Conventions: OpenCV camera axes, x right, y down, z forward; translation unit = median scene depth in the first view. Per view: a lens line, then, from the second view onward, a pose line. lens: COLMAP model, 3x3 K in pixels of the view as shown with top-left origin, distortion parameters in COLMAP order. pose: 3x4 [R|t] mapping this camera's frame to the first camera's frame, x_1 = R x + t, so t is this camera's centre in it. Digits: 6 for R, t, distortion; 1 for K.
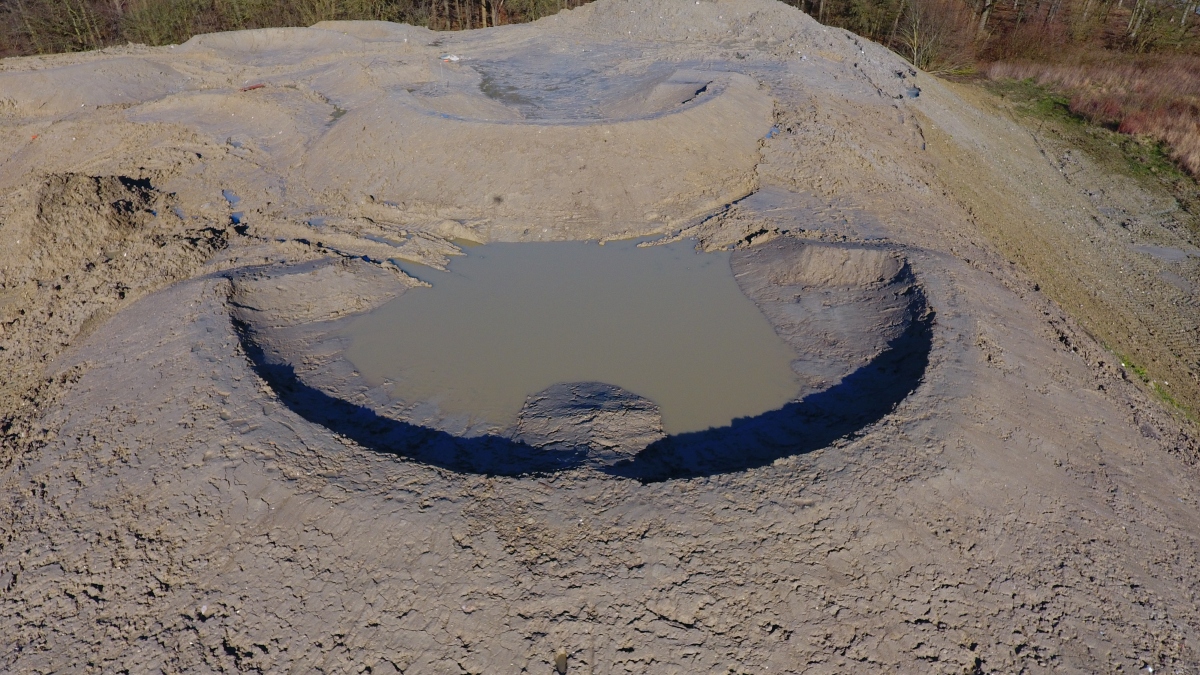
lens RADIAL K [[701.5, 0, 601.3], [0, 701.5, 318.2], [0, 0, 1]] dist [-0.003317, 0.000334]
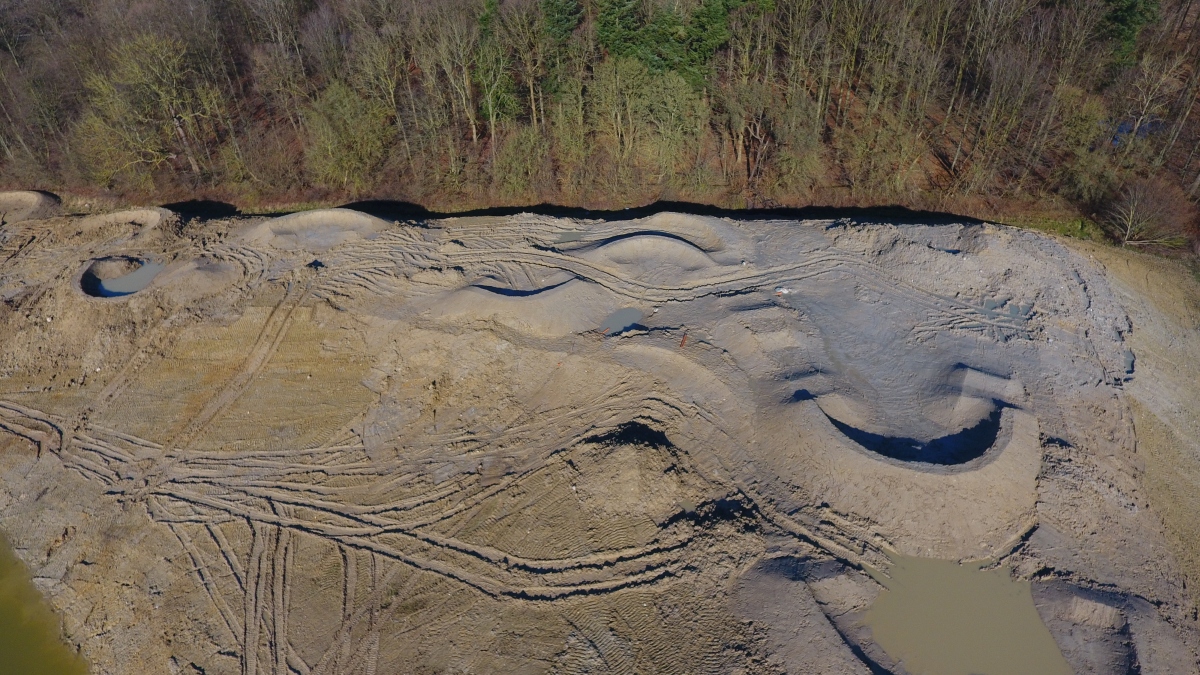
lens RADIAL K [[701.5, 0, 601.3], [0, 701.5, 318.2], [0, 0, 1]] dist [-0.003317, 0.000334]
pose [[0.981128, 0.093763, -0.169107, -0.387676], [-0.081418, 0.993582, 0.078528, -0.462817], [0.175385, -0.063278, 0.982464, -0.593805]]
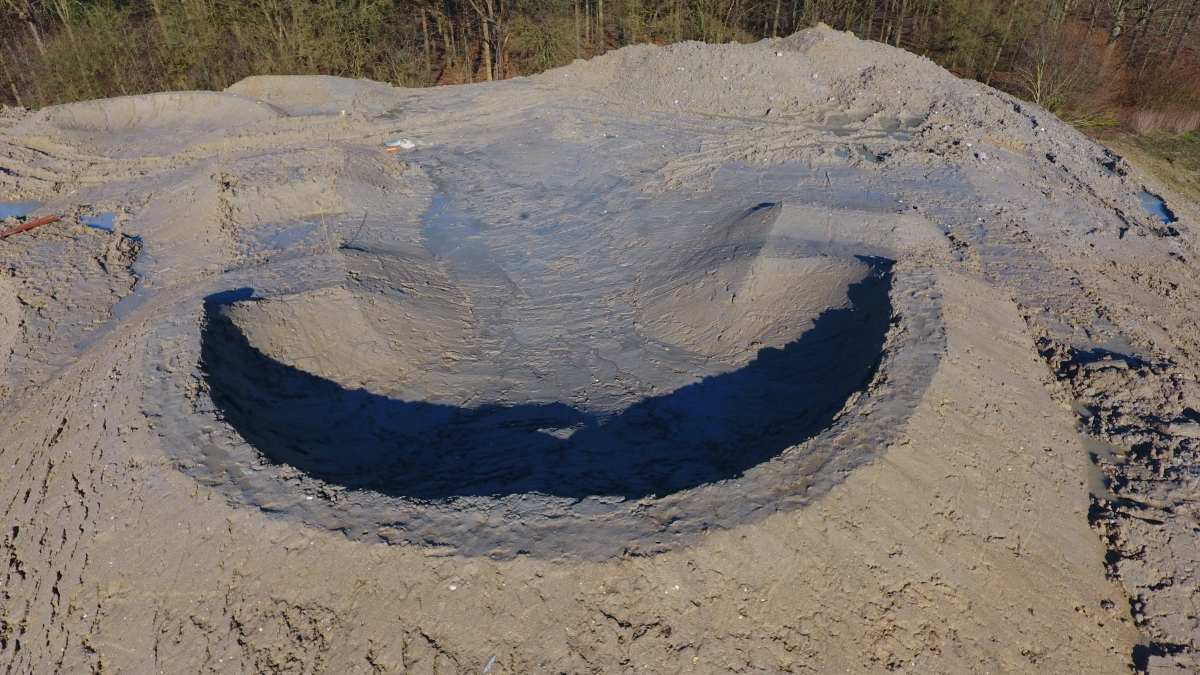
lens RADIAL K [[701.5, 0, 601.3], [0, 701.5, 318.2], [0, 0, 1]] dist [-0.003317, 0.000334]
pose [[0.999407, 0.001622, -0.034387, -0.007821], [-0.002404, 0.999739, -0.022707, -0.226309], [0.034341, 0.022776, 0.999151, 0.415754]]
